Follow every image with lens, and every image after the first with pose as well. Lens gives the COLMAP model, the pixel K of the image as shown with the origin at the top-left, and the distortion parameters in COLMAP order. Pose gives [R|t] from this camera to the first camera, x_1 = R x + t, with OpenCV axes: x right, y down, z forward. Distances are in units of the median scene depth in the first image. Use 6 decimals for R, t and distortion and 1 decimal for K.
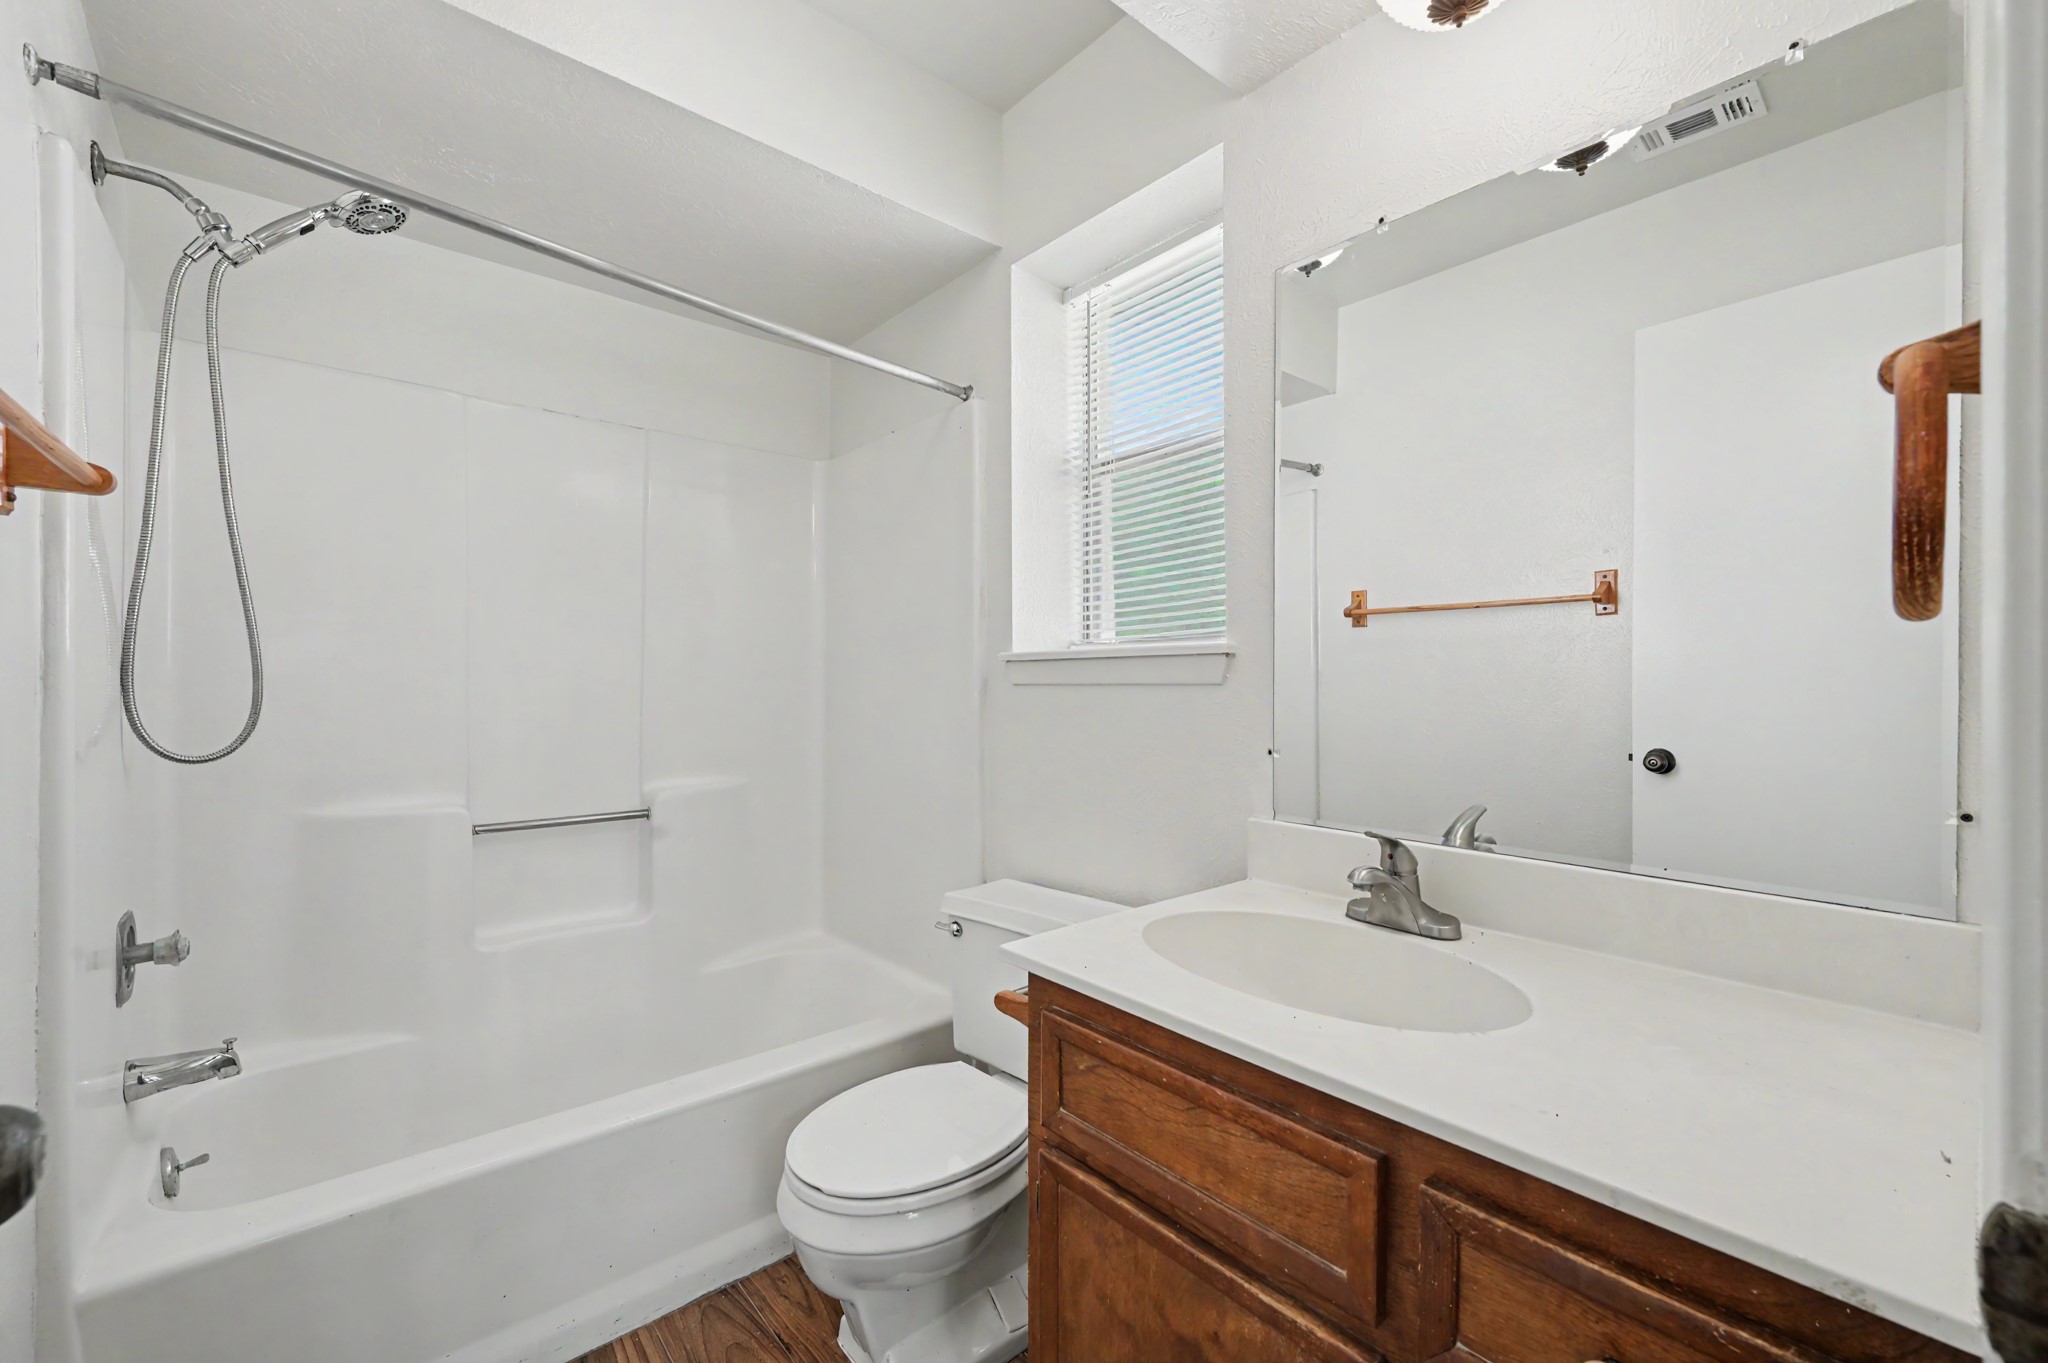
lens RADIAL K [[838.3, 0, 1023.6], [0, 838.3, 685.1], [0, 0, 1]] dist [0.006509, -0.000642]
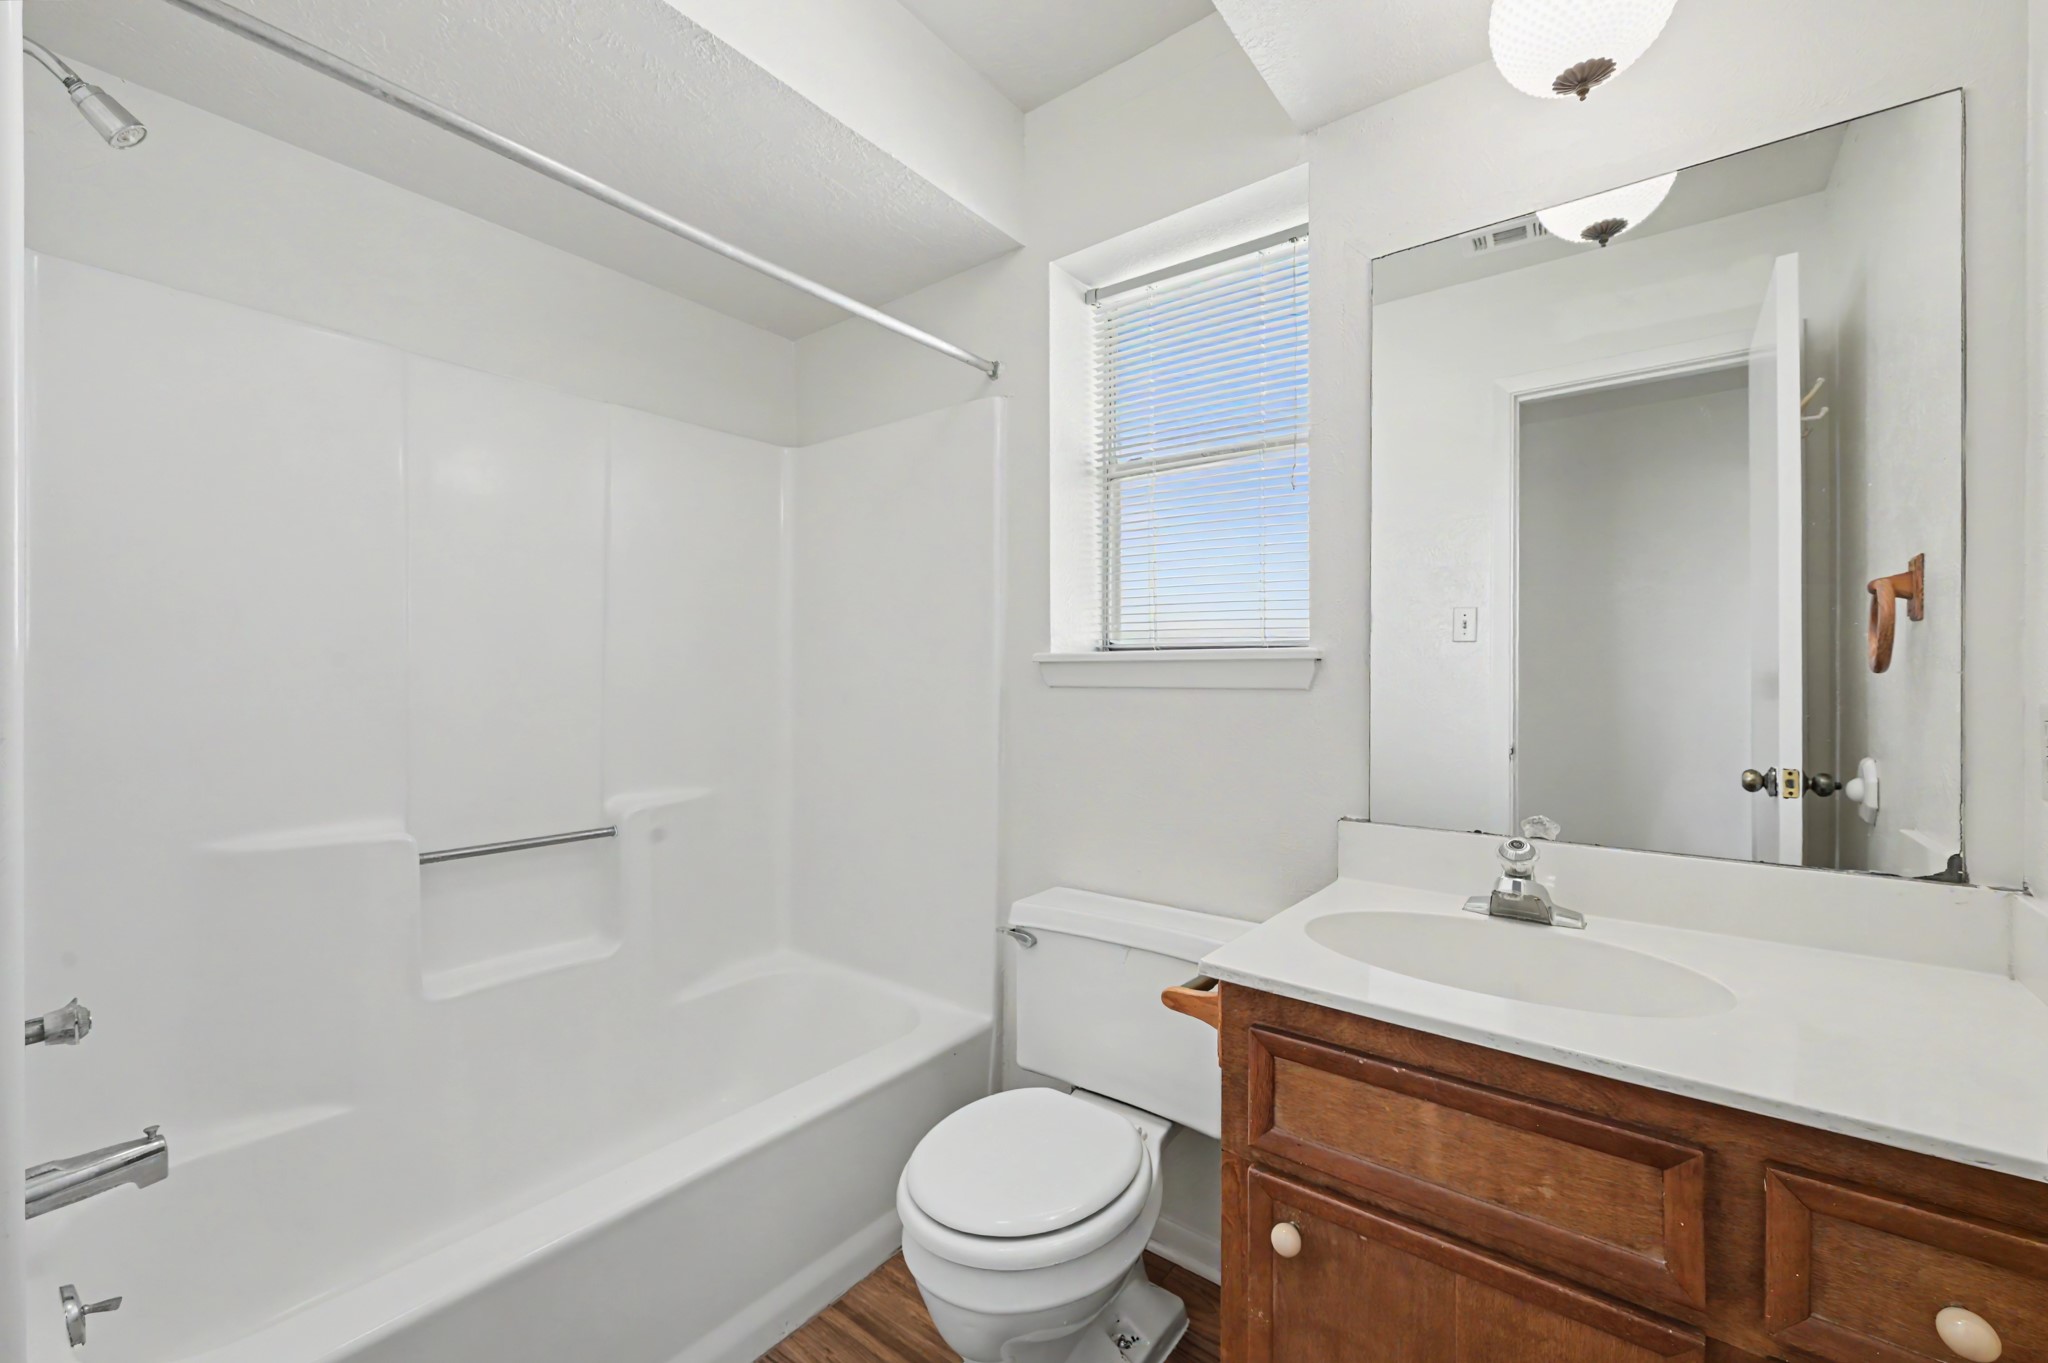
lens RADIAL K [[829.8, 0, 1023.6], [0, 829.8, 687.1], [0, 0, 1]] dist [-0.004847, 0.000955]
pose [[0.975580, 0.001156, 0.219641, -0.252477], [-0.001070, 0.999999, -0.000507, -0.001407], [-0.219641, 0.000259, 0.975581, 0.051857]]
